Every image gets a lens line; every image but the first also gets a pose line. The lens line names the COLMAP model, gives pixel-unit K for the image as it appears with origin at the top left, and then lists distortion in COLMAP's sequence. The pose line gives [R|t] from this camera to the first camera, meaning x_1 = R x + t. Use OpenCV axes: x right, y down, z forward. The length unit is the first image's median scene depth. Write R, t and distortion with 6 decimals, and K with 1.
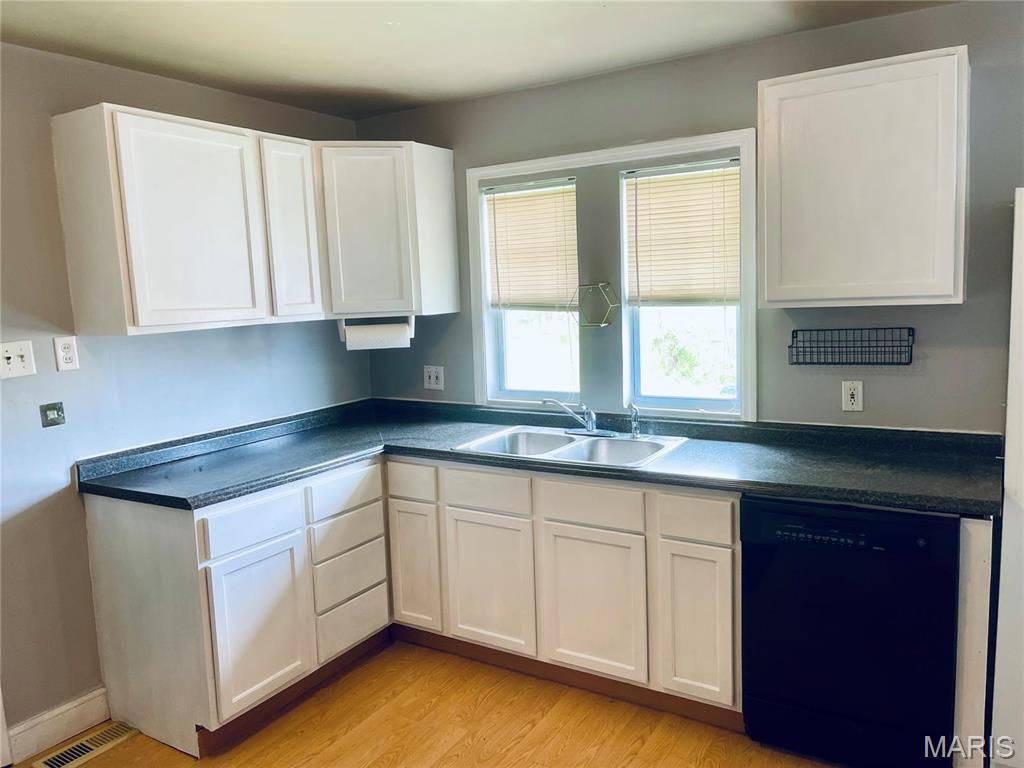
lens RADIAL K [[768.4, 0, 512.8], [0, 768.4, 385.0], [0, 0, 1]] dist [0.052940, -0.070196]
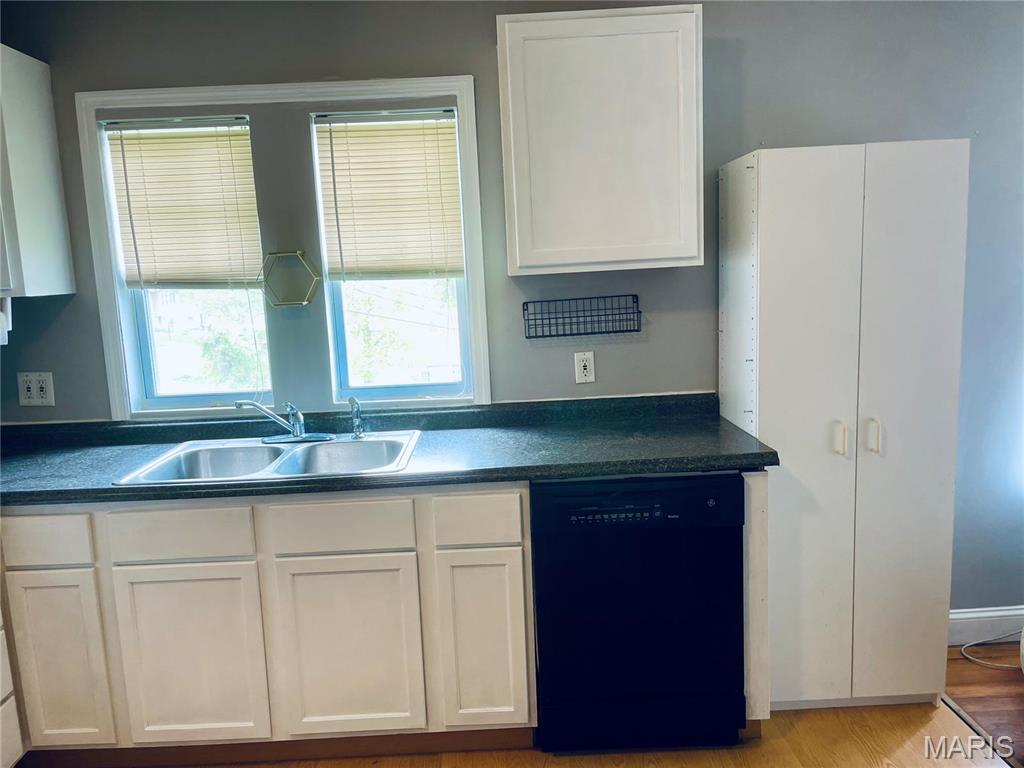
lens RADIAL K [[768.4, 0, 511.6], [0, 768.4, 389.8], [0, 0, 1]] dist [0.052940, -0.070196]
pose [[0.840347, -0.081619, 0.535868, -0.147955], [0.079640, 0.996461, 0.026882, 0.008164], [-0.536166, 0.020087, 0.843874, 0.214599]]
